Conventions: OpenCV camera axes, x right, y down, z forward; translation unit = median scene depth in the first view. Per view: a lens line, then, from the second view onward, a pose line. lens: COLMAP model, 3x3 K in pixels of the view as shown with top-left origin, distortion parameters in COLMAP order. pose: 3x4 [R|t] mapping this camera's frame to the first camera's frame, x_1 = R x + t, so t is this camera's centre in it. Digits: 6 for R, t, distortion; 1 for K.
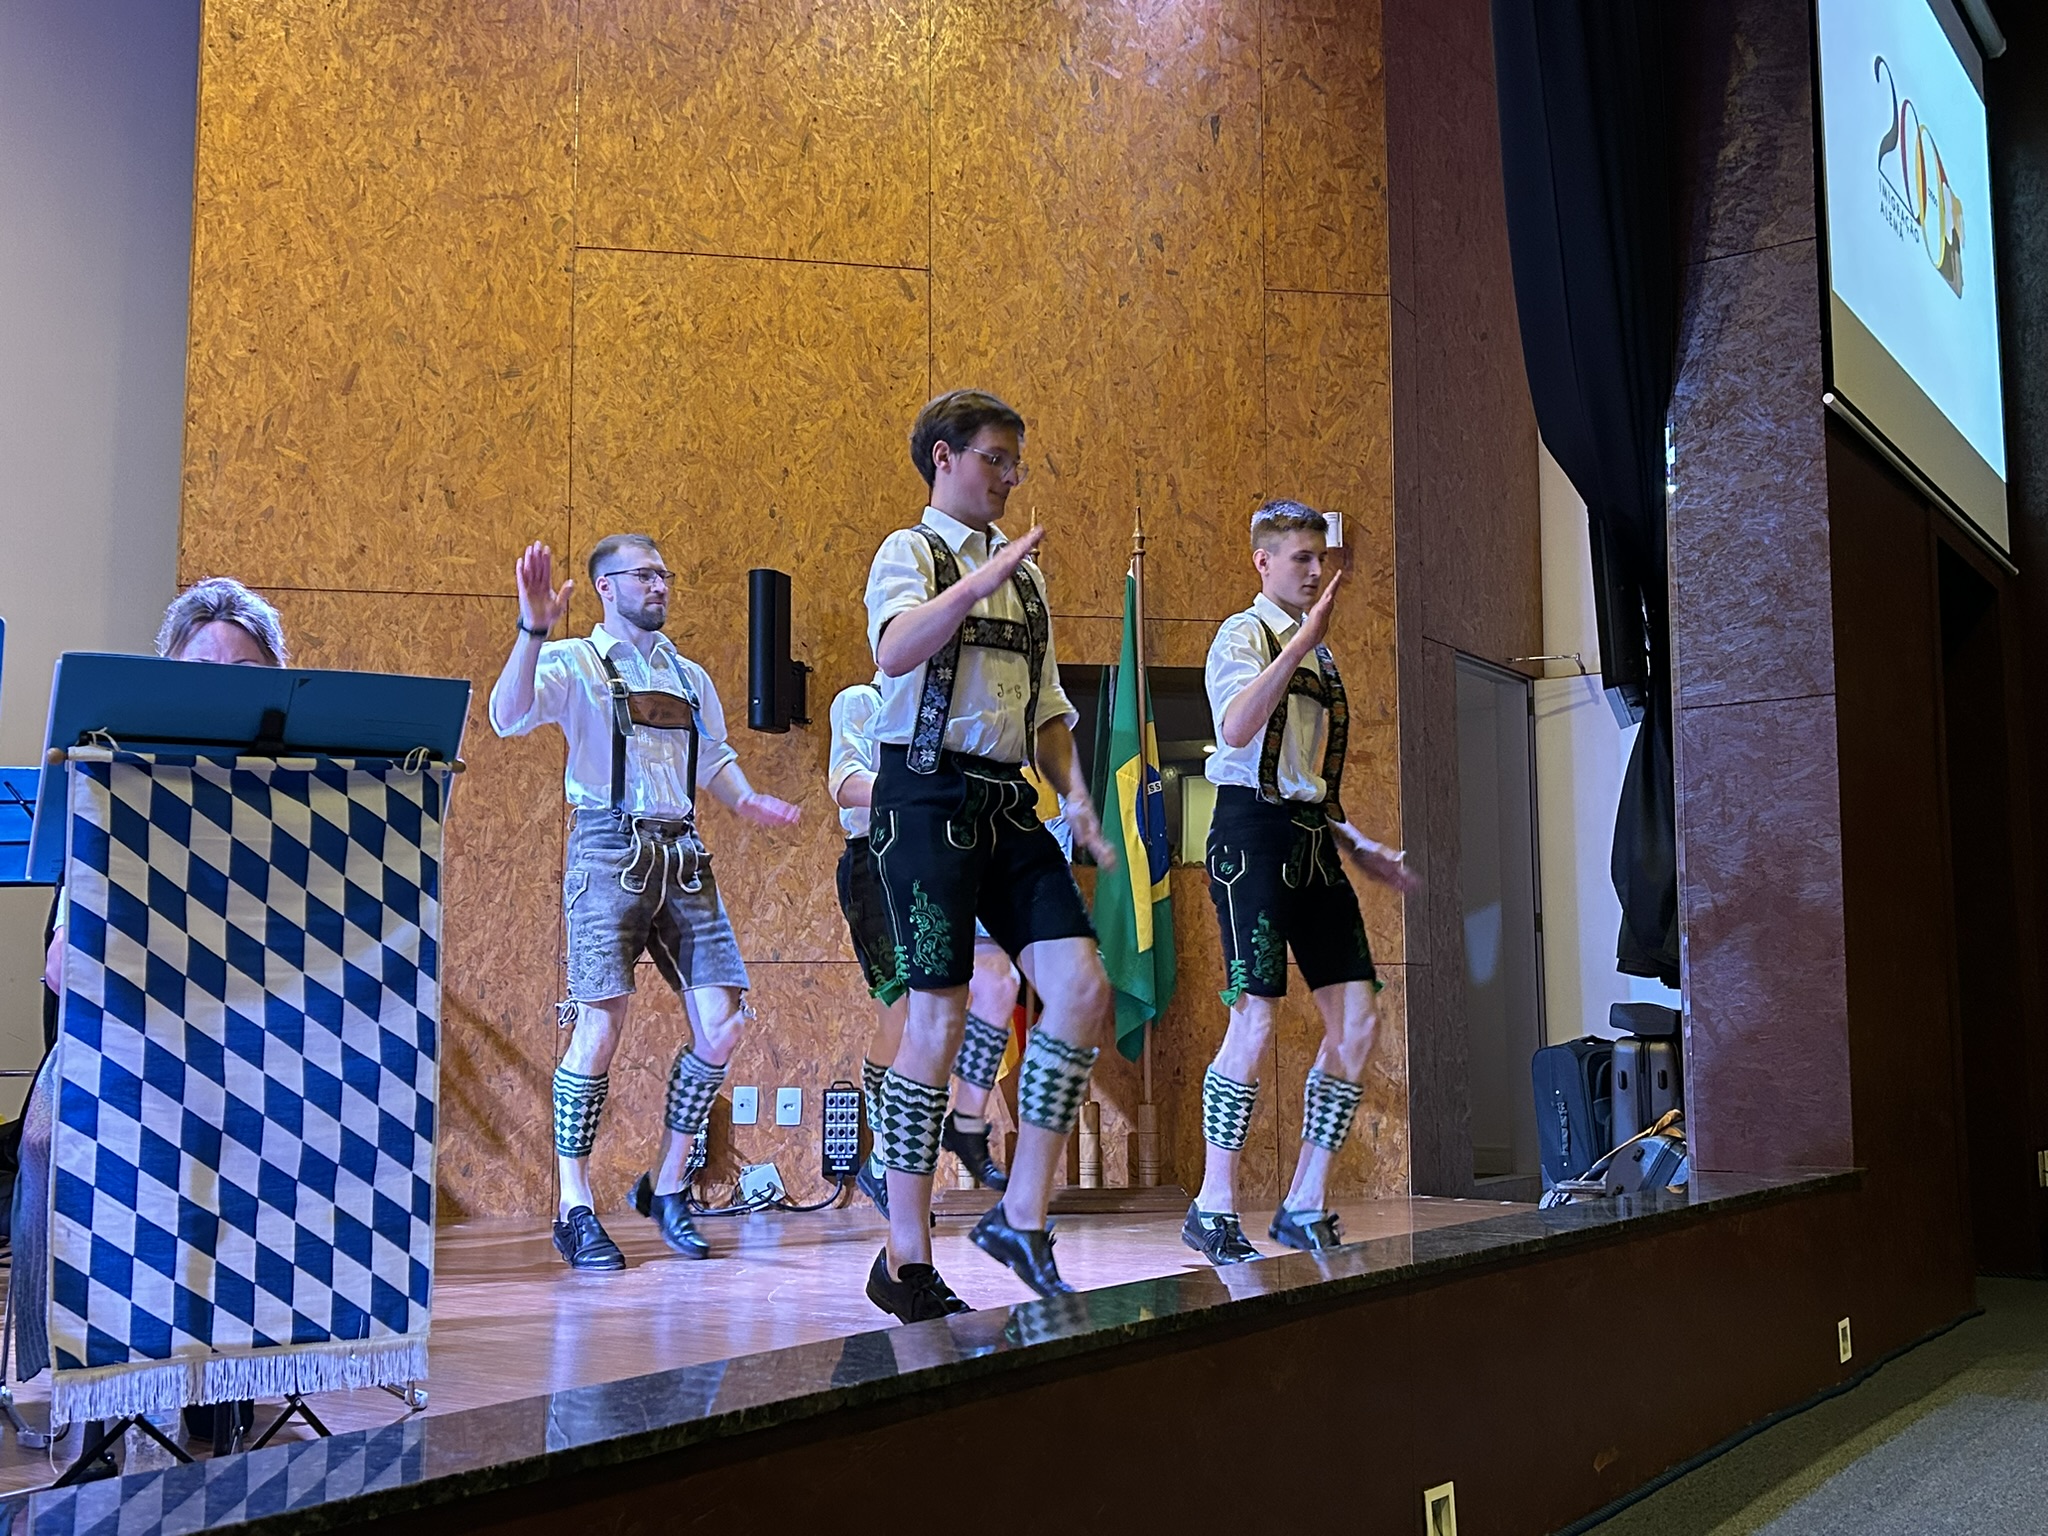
lens RADIAL K [[2063.7, 0, 1035.9], [0, 2063.7, 808.3], [0, 0, 1]] dist [0.026597, 0.000000]
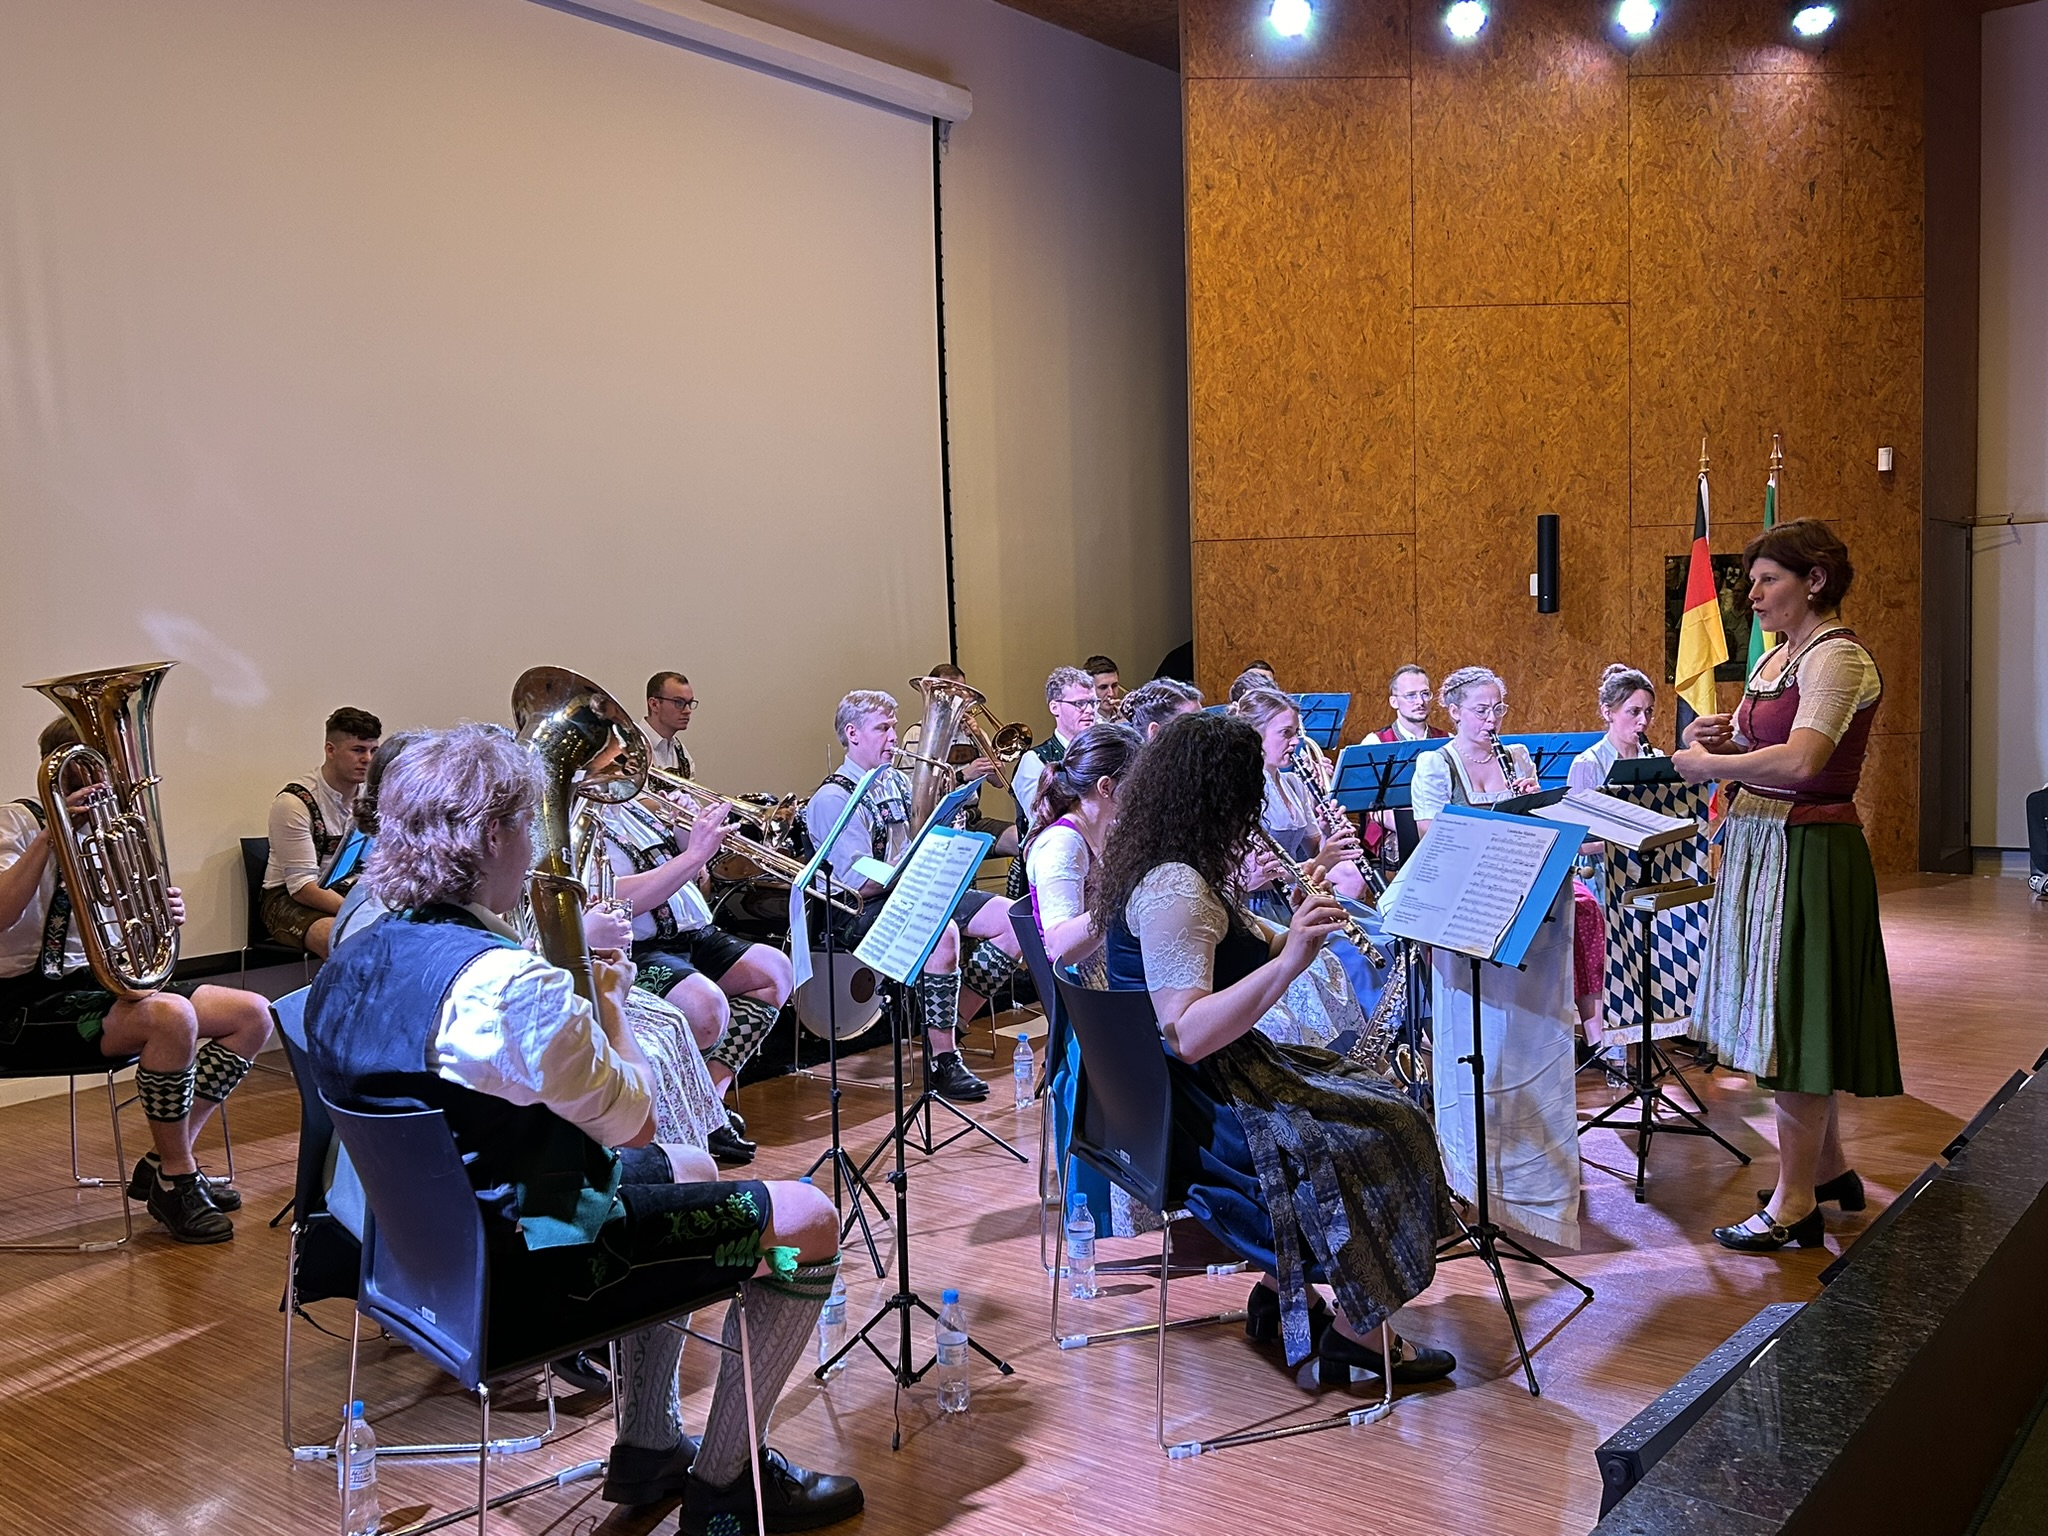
lens RADIAL K [[1811.8, 0, 1008.1], [0, 1811.8, 779.5], [0, 0, 1]] dist [0.043585, -0.027650]
pose [[0.997634, -0.028688, -0.062472, -0.456102], [0.039708, 0.982306, 0.183023, -0.182779], [0.056116, -0.185070, 0.981122, -0.458027]]
